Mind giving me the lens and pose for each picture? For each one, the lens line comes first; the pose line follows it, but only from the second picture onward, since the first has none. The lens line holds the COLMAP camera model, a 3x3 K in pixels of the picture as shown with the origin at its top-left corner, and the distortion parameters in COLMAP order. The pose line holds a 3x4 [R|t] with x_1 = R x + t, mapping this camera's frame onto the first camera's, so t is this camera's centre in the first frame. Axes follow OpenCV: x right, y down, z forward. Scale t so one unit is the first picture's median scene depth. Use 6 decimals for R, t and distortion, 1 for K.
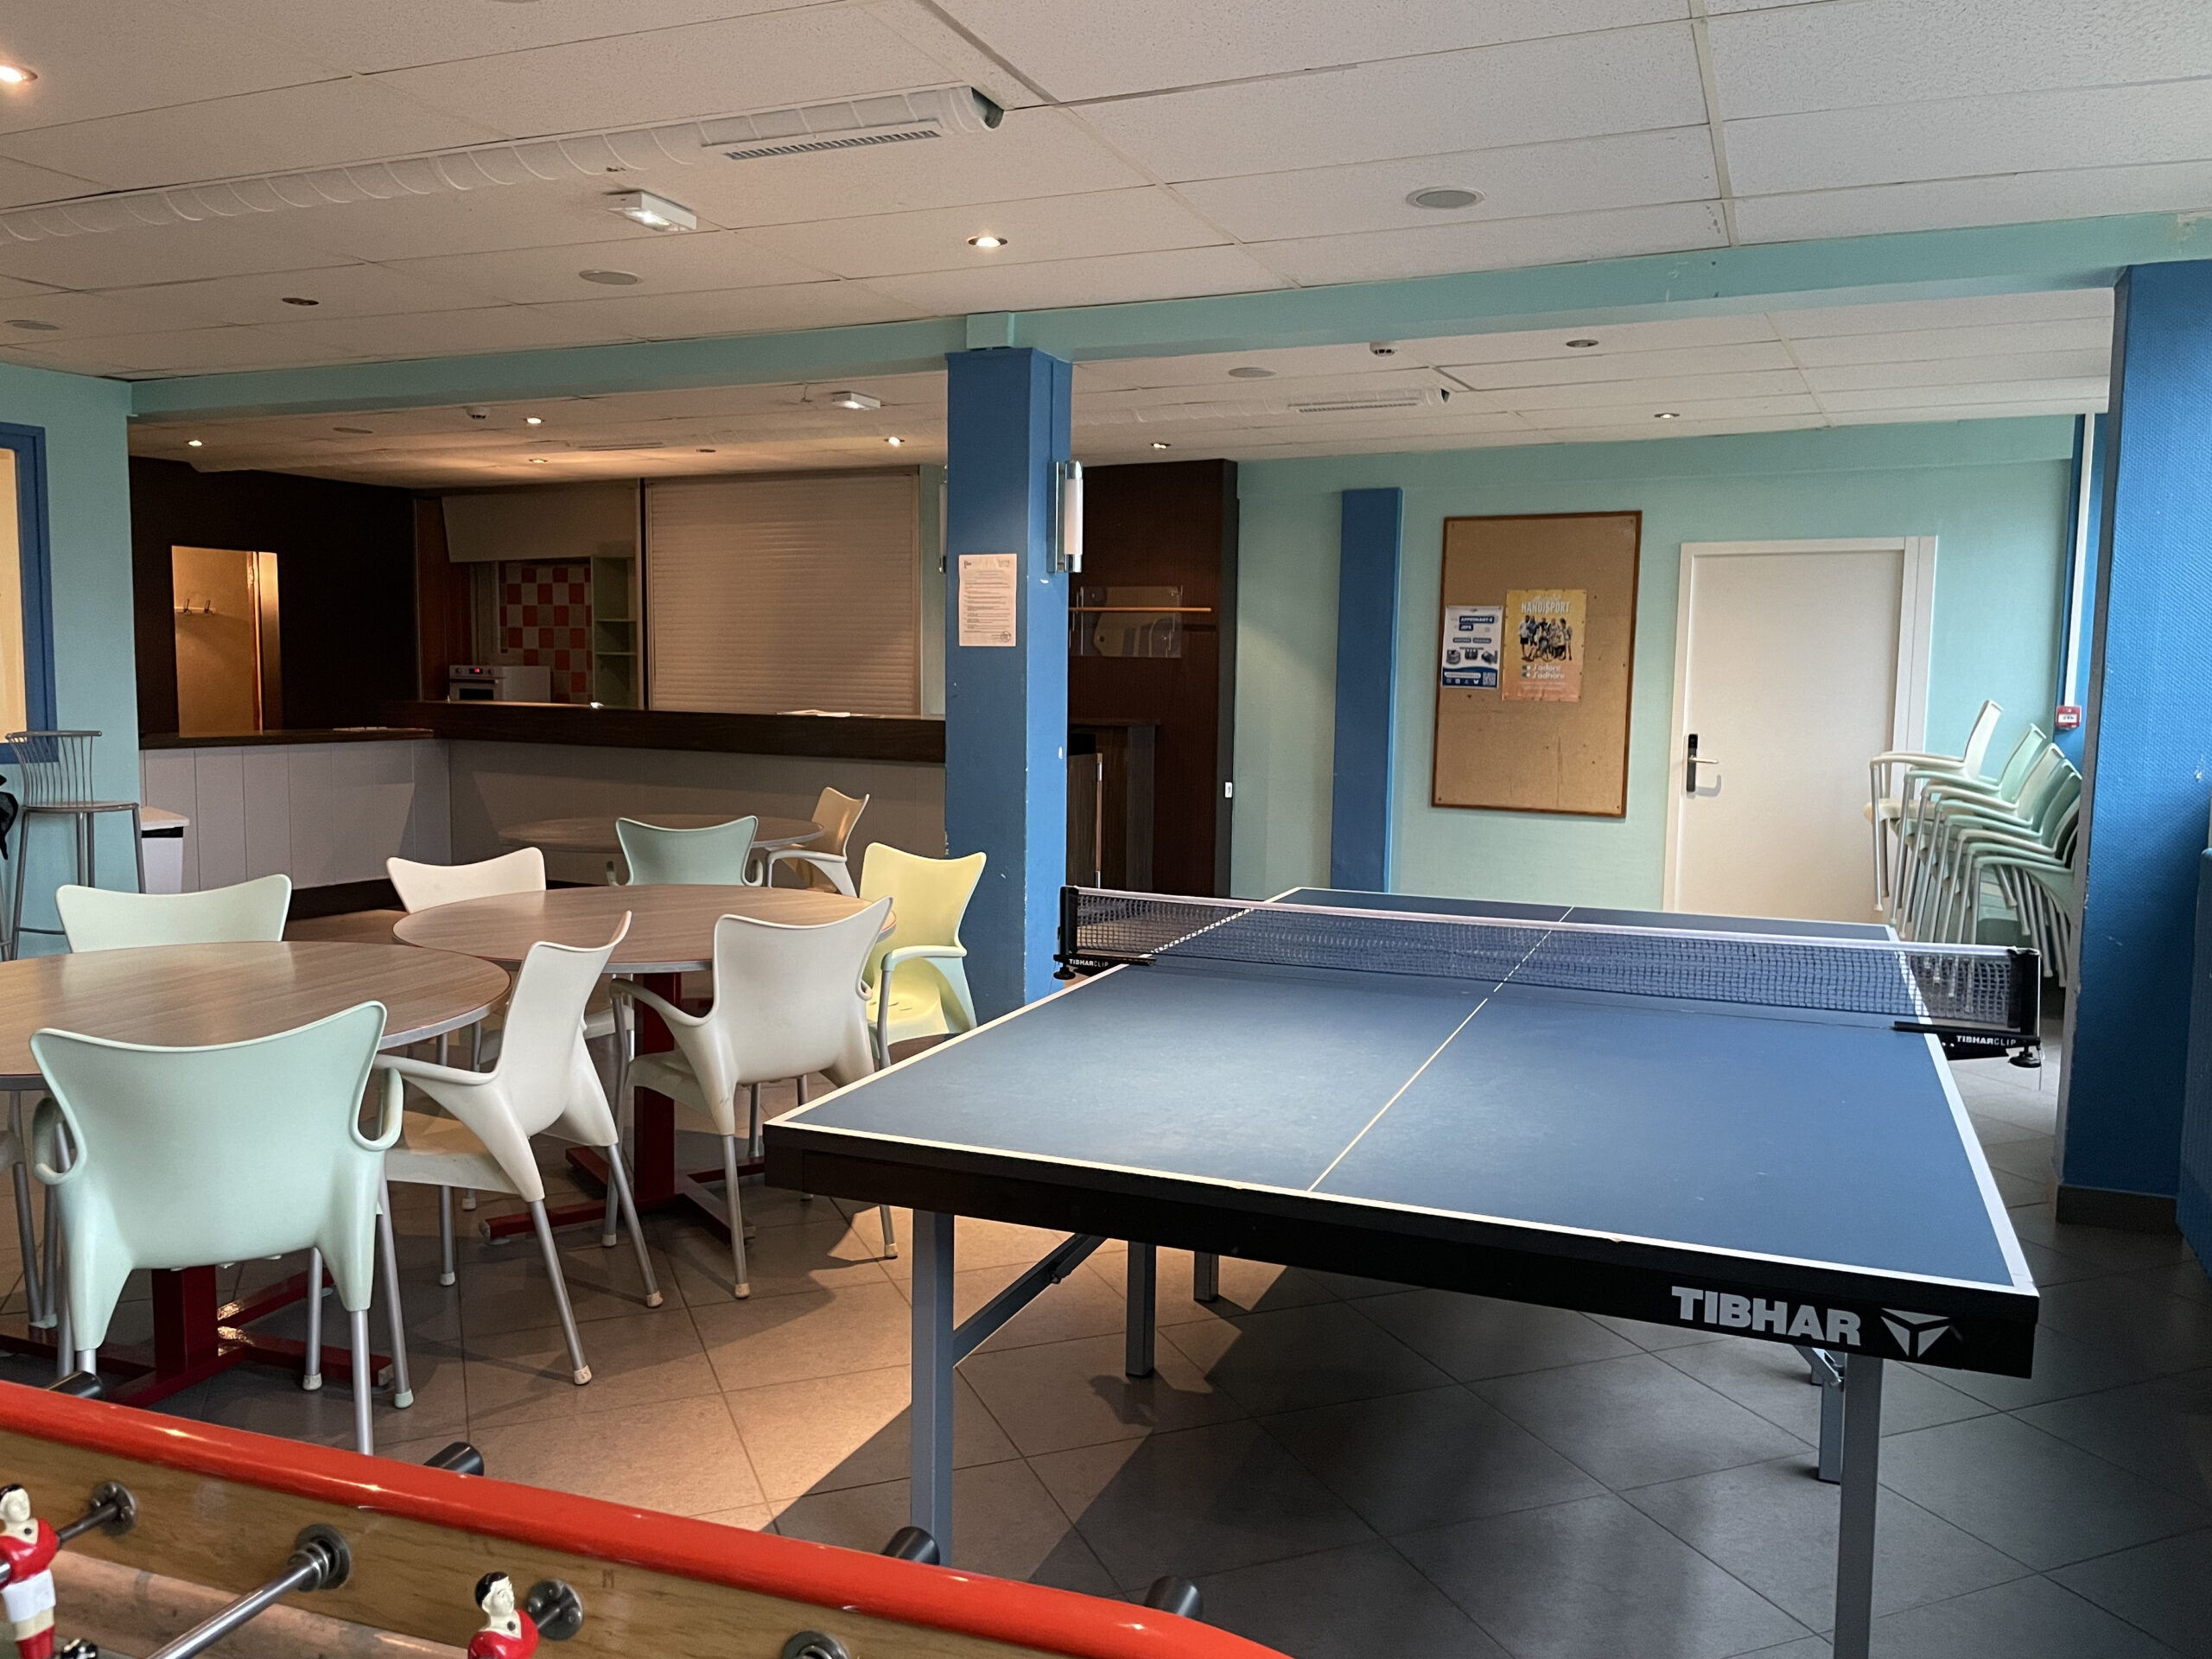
lens RADIAL K [[1676.2, 0, 1106.7], [0, 1676.2, 836.7], [0, 0, 1]] dist [0.014787, -0.000202]
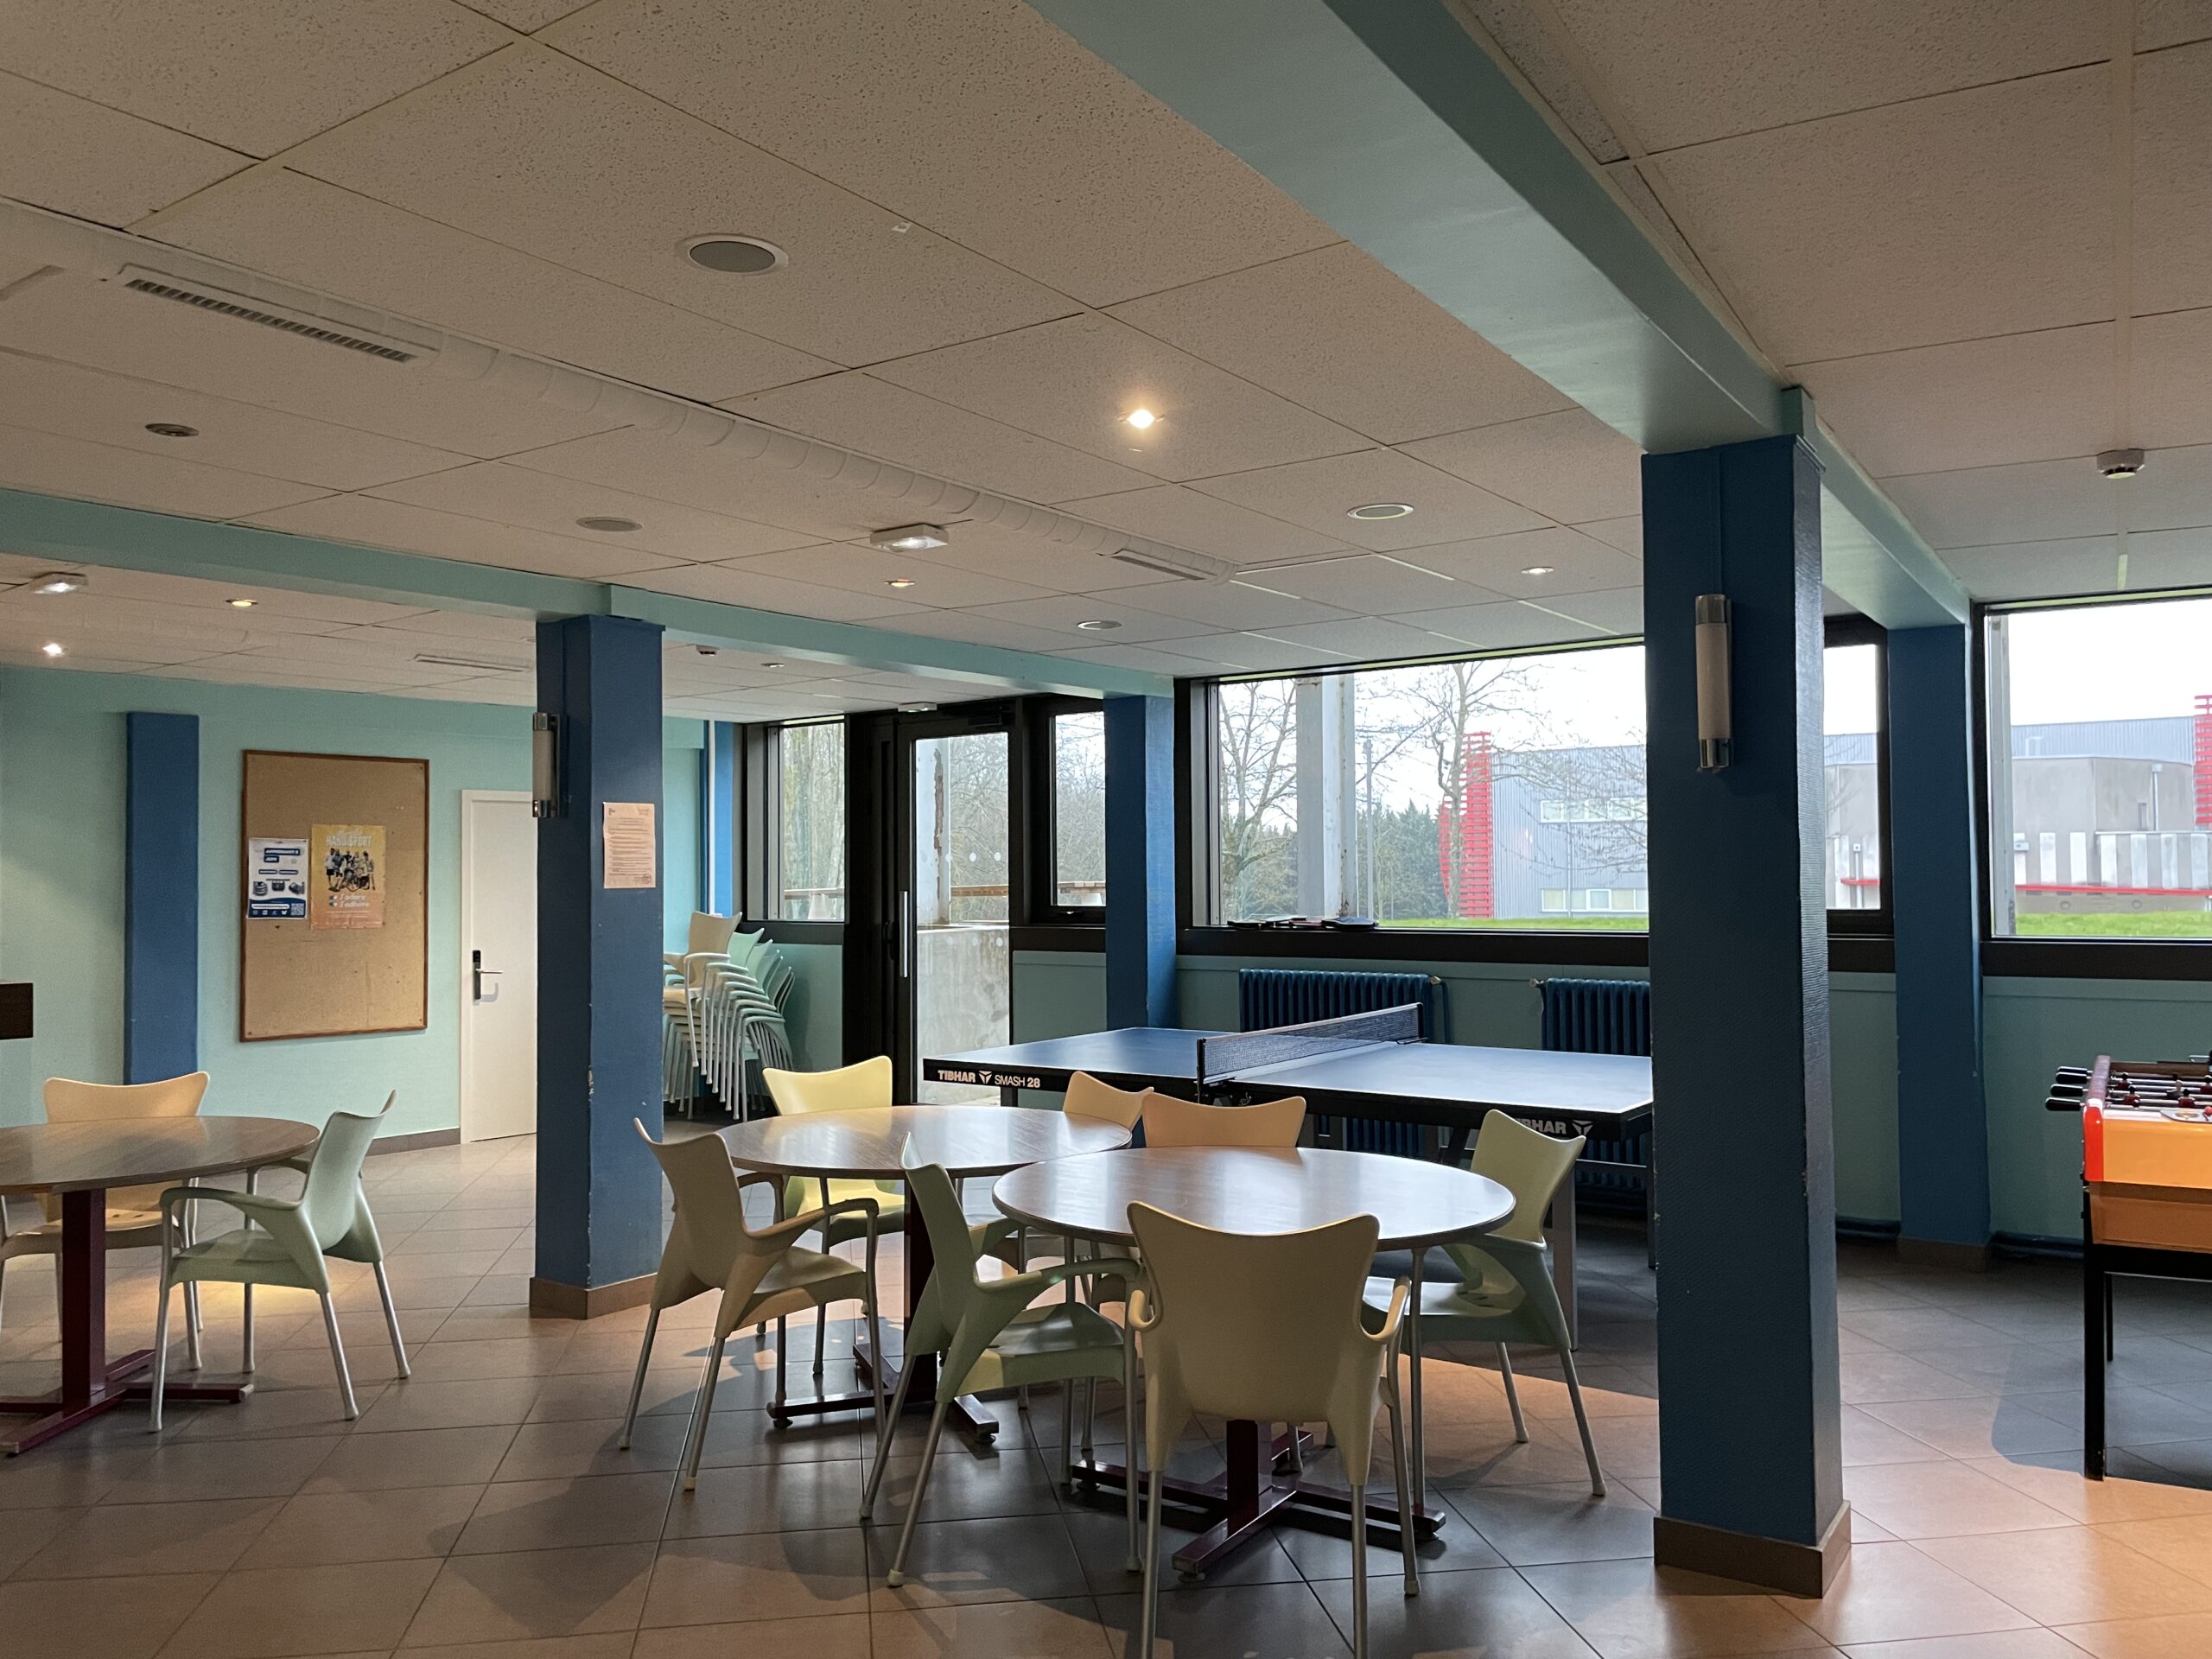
lens RADIAL K [[1676.2, 0, 1105.6], [0, 1676.2, 822.1], [0, 0, 1]] dist [0.014787, -0.000202]
pose [[0.194910, 0.019449, 0.980628, -0.688307], [0.111184, 0.992921, -0.041791, -0.049286], [-0.974499, 0.117176, 0.191368, 0.317168]]
